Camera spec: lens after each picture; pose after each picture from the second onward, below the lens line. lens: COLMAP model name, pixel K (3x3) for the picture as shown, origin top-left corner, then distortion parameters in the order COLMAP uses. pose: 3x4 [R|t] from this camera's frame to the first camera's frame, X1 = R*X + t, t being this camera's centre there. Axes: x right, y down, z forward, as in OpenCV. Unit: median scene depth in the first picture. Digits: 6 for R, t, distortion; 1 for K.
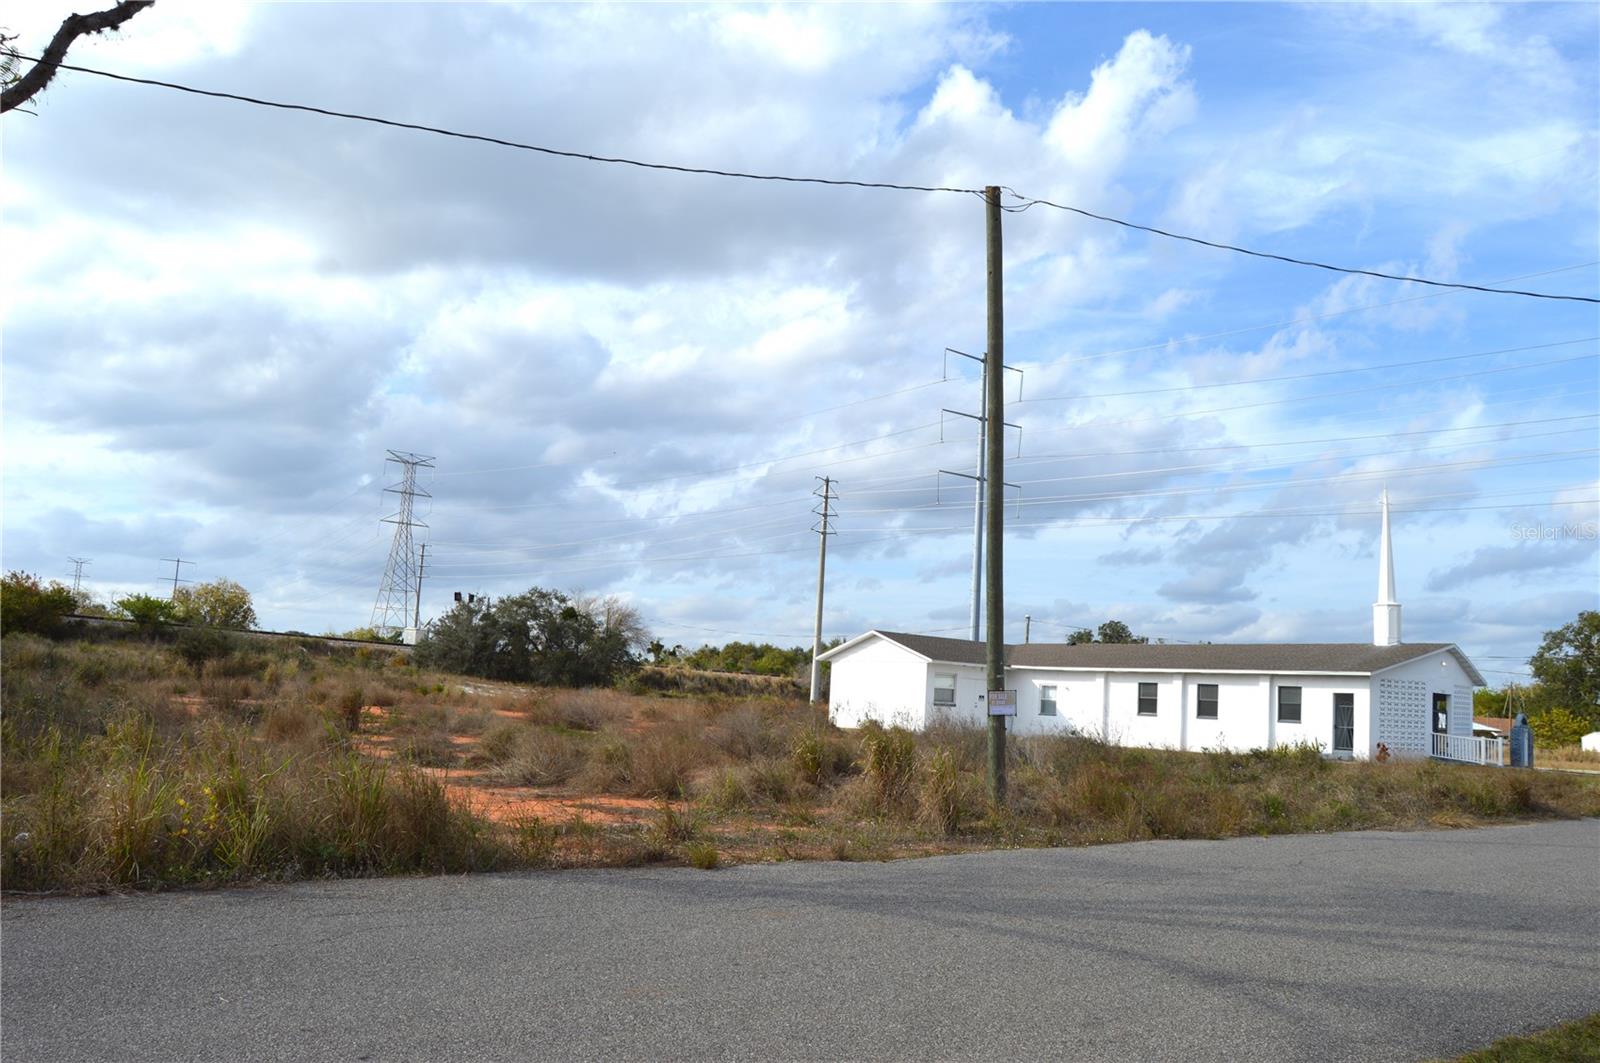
lens RADIAL K [[1300.2, 0, 788.4], [0, 1300.2, 532.4], [0, 0, 1]] dist [-0.067502, -0.005453]
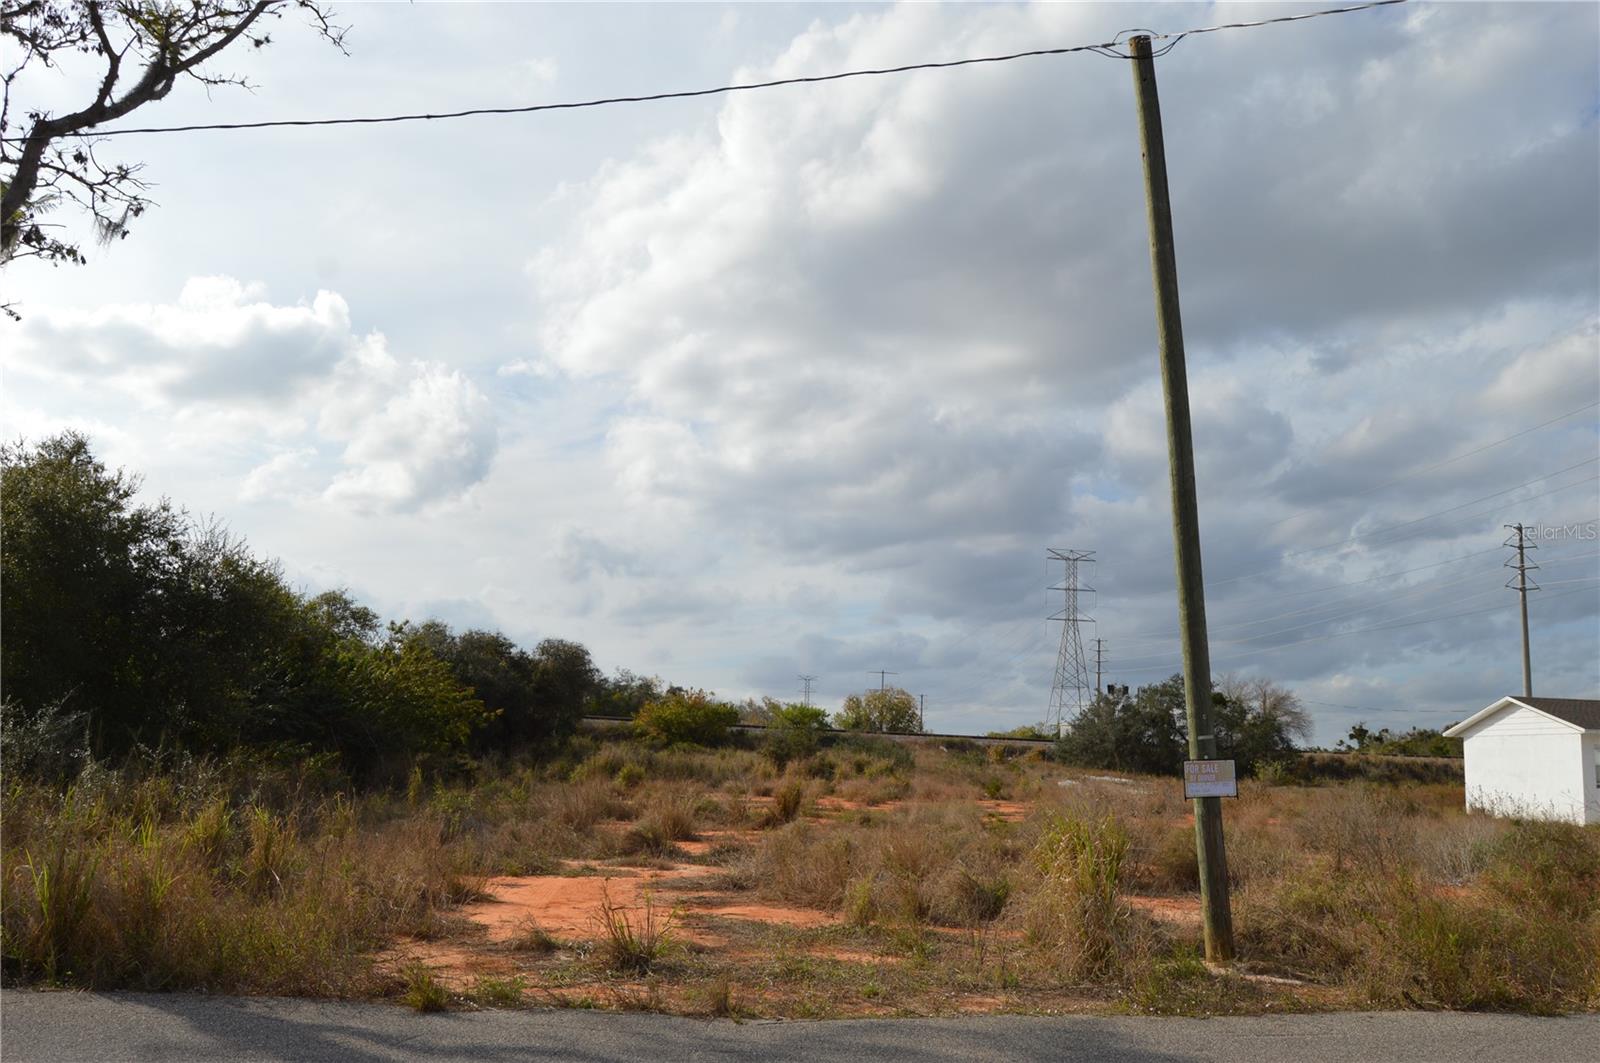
lens RADIAL K [[1300.2, 0, 792.8], [0, 1300.2, 538.6], [0, 0, 1]] dist [-0.067502, -0.005453]
pose [[0.860723, -0.110026, -0.497042, 0.042683], [0.075682, 0.993171, -0.088791, 0.006703], [0.503417, 0.038808, 0.863172, 0.041527]]
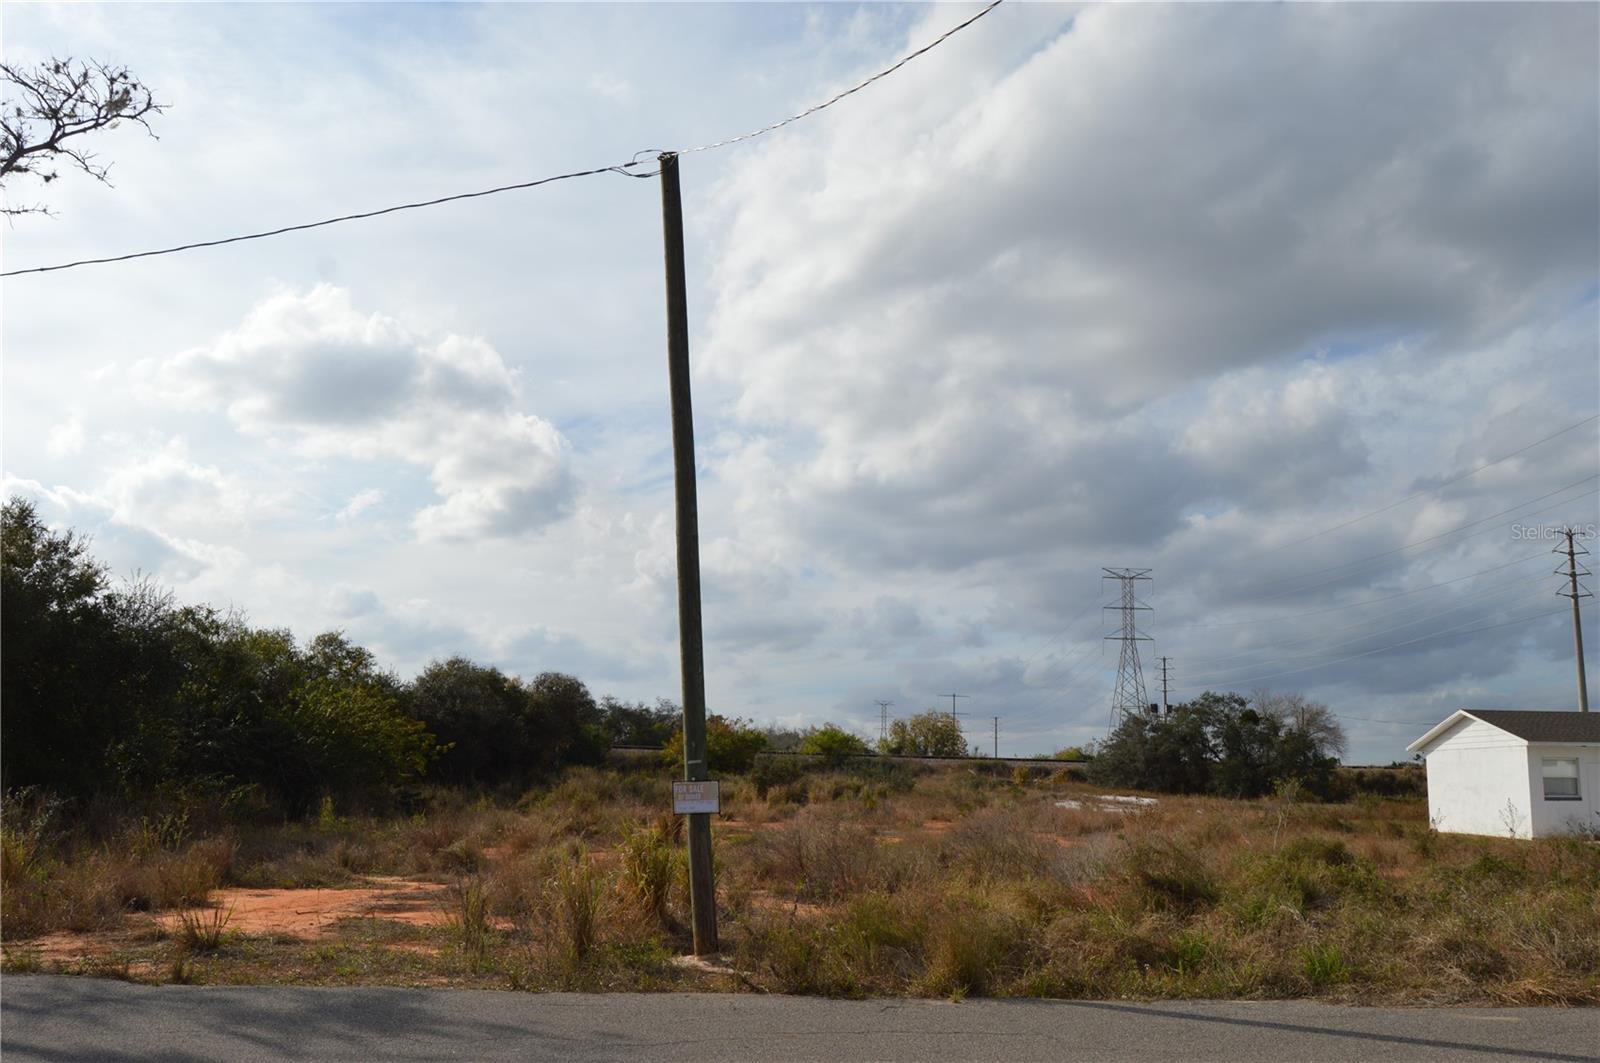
lens RADIAL K [[1300.2, 0, 775.4], [0, 1300.2, 539.7], [0, 0, 1]] dist [-0.067502, -0.005453]
pose [[0.817924, -0.144962, -0.556764, 0.086101], [0.097599, 0.988671, -0.114036, 0.009448], [0.566987, 0.038933, 0.822806, 0.050548]]
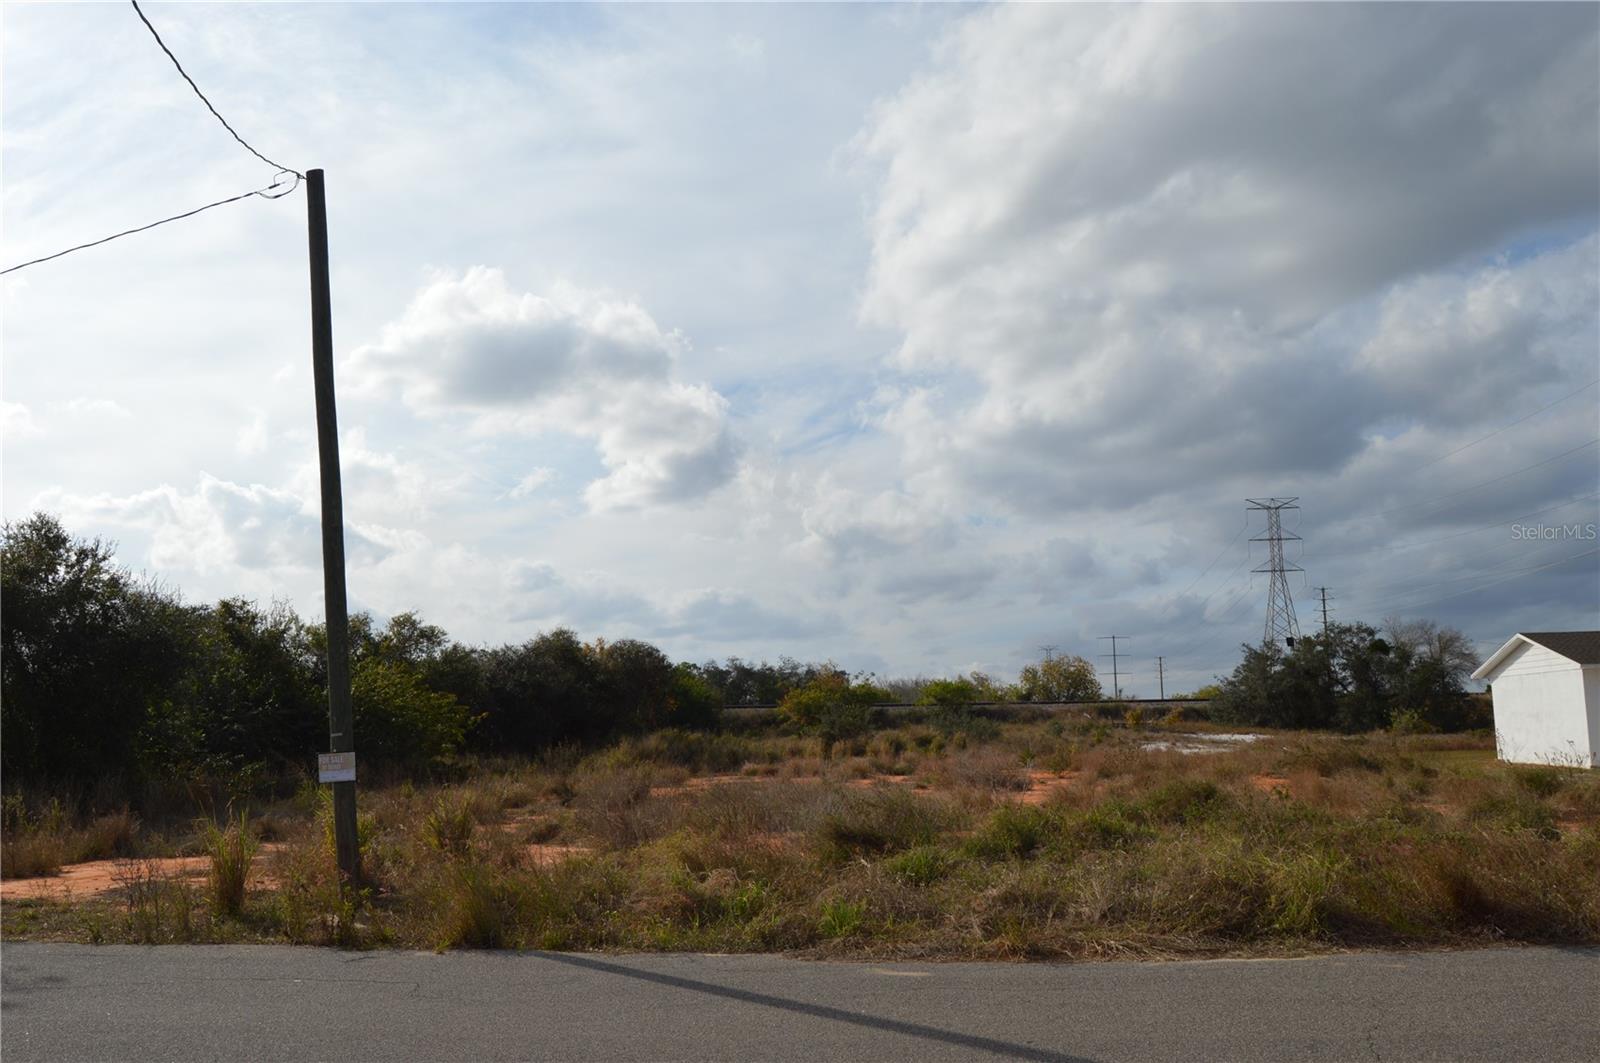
lens RADIAL K [[1300.2, 0, 787.1], [0, 1300.2, 567.0], [0, 0, 1]] dist [-0.067502, -0.005453]
pose [[0.733464, -0.158176, -0.661068, 0.125357], [0.146416, 0.986482, -0.073588, 0.013816], [0.663772, -0.042817, 0.746709, 0.075278]]
